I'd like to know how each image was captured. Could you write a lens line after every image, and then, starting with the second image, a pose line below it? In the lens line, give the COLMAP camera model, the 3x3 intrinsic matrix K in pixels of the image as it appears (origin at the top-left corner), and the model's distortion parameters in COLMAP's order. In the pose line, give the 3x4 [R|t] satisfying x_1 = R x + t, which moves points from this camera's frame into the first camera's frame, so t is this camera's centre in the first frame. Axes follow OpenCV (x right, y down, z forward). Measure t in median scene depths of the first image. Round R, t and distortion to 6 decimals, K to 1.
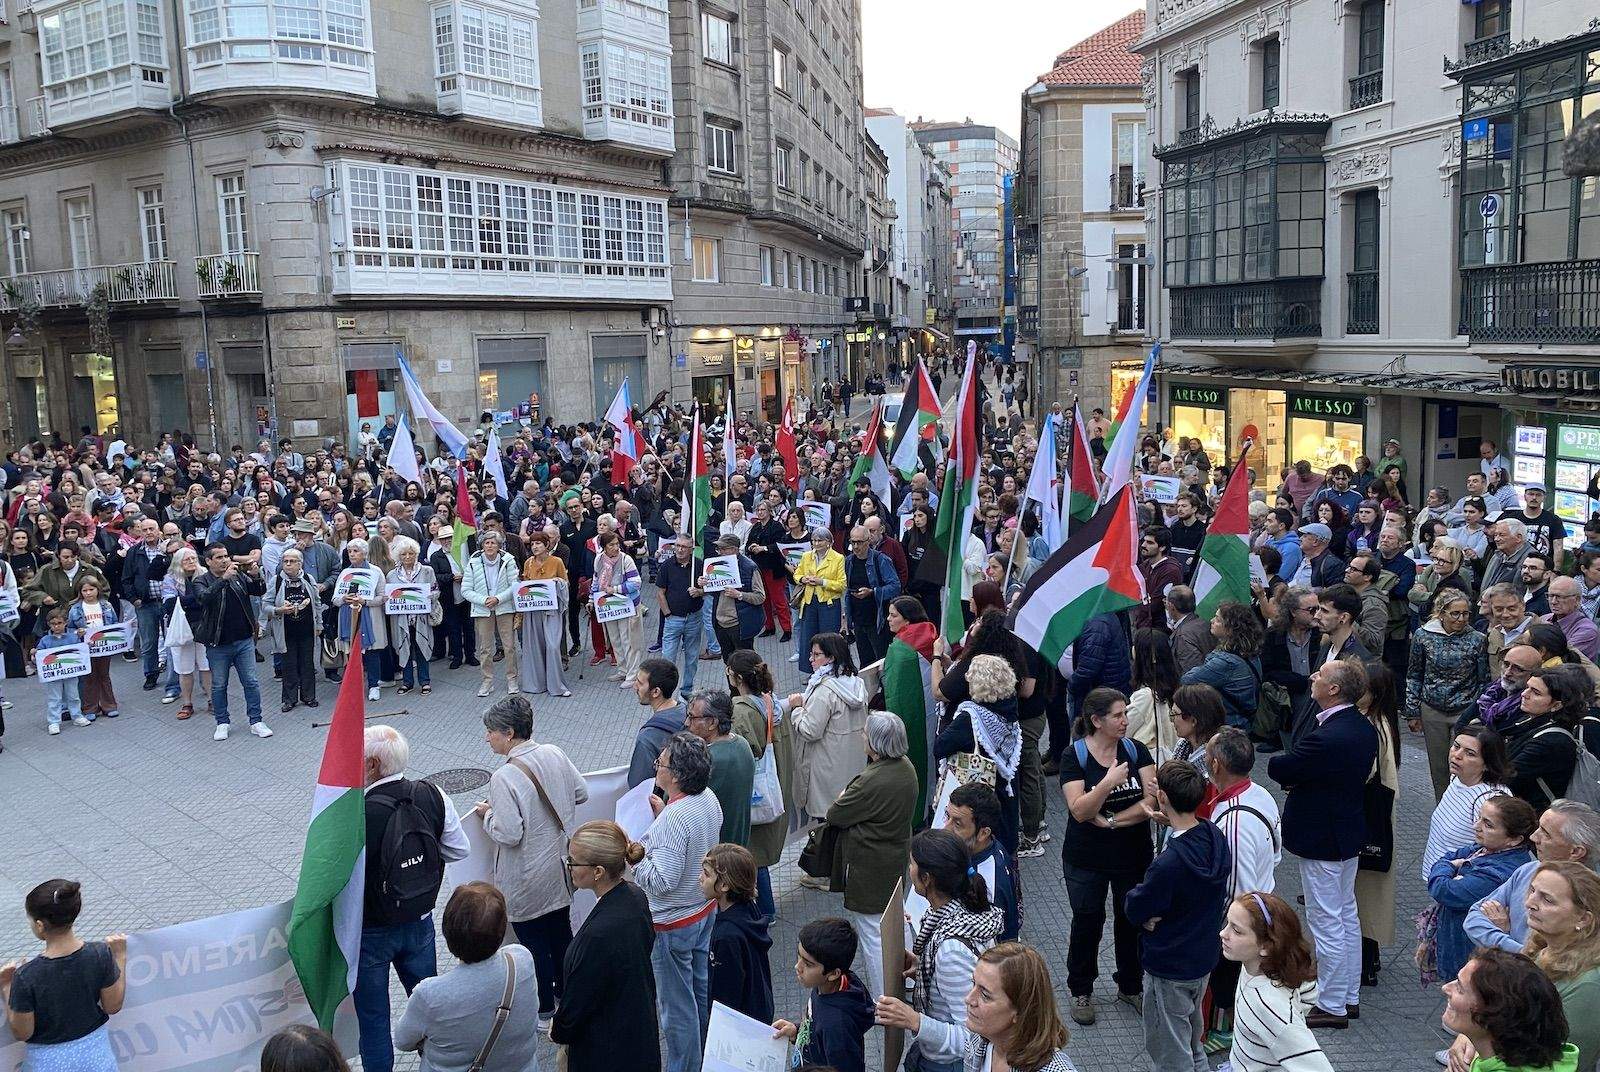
lens RADIAL K [[1216.2, 0, 796.0], [0, 1216.2, 477.0], [0, 0, 1]] dist [0.050374, -0.073612]
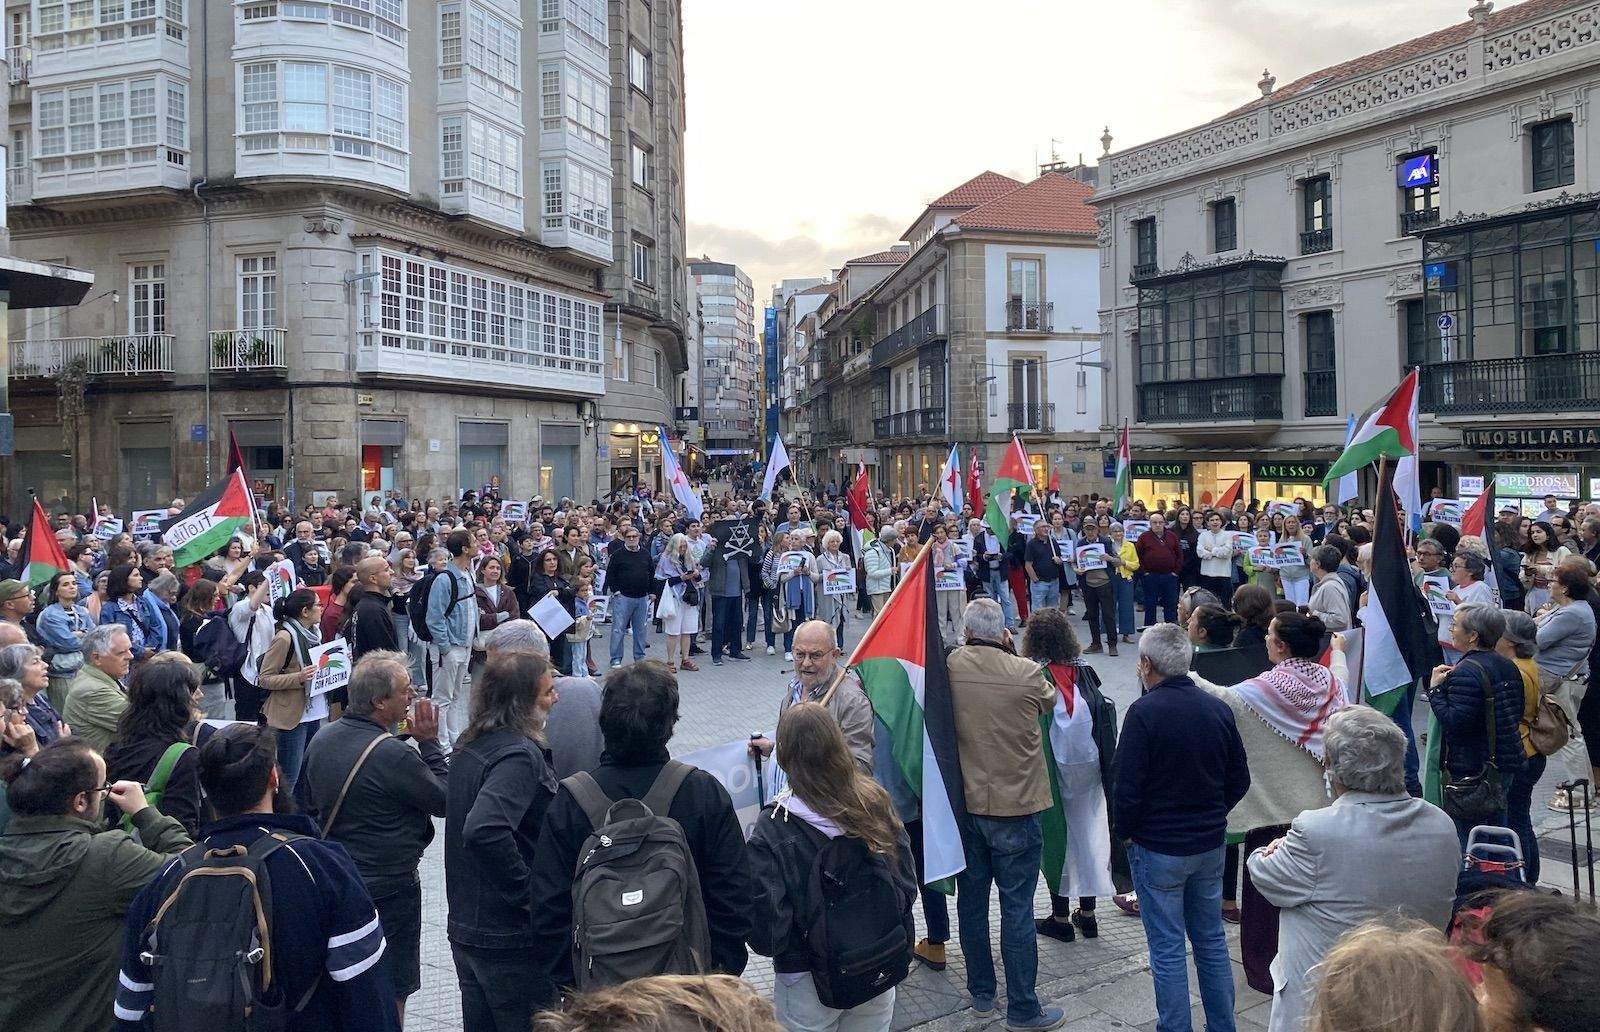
lens RADIAL K [[1199.5, 0, 810.2], [0, 1199.5, 445.5], [0, 0, 1]] dist [0.069726, -0.126889]
pose [[0.965970, 0.021185, 0.257783, -0.239472], [0.012168, 0.991814, -0.127108, 0.044125], [-0.258366, 0.125920, 0.957805, -0.074325]]
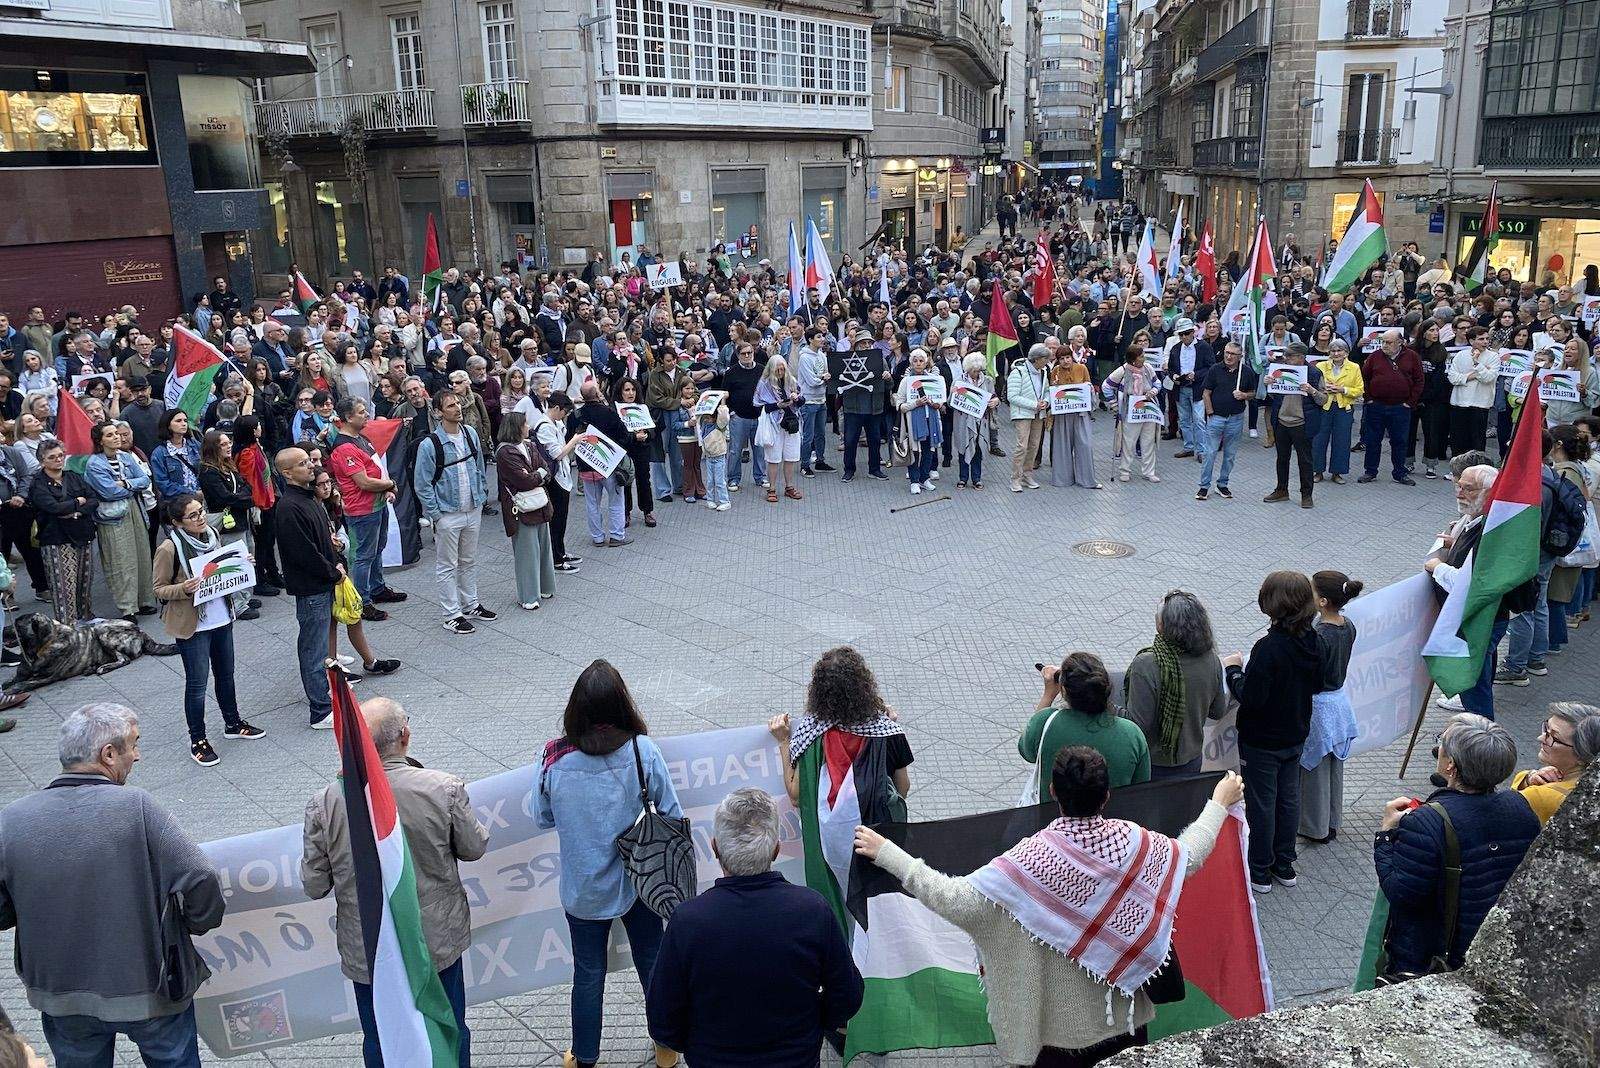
lens RADIAL K [[1216.2, 0, 796.0], [0, 1216.2, 475.0], [0, 0, 1]] dist [0.050374, -0.073612]
pose [[0.999528, 0.011528, -0.028464, -0.159712], [-0.007766, 0.991628, 0.128892, 0.008844], [0.029712, -0.128611, 0.991250, -0.045475]]
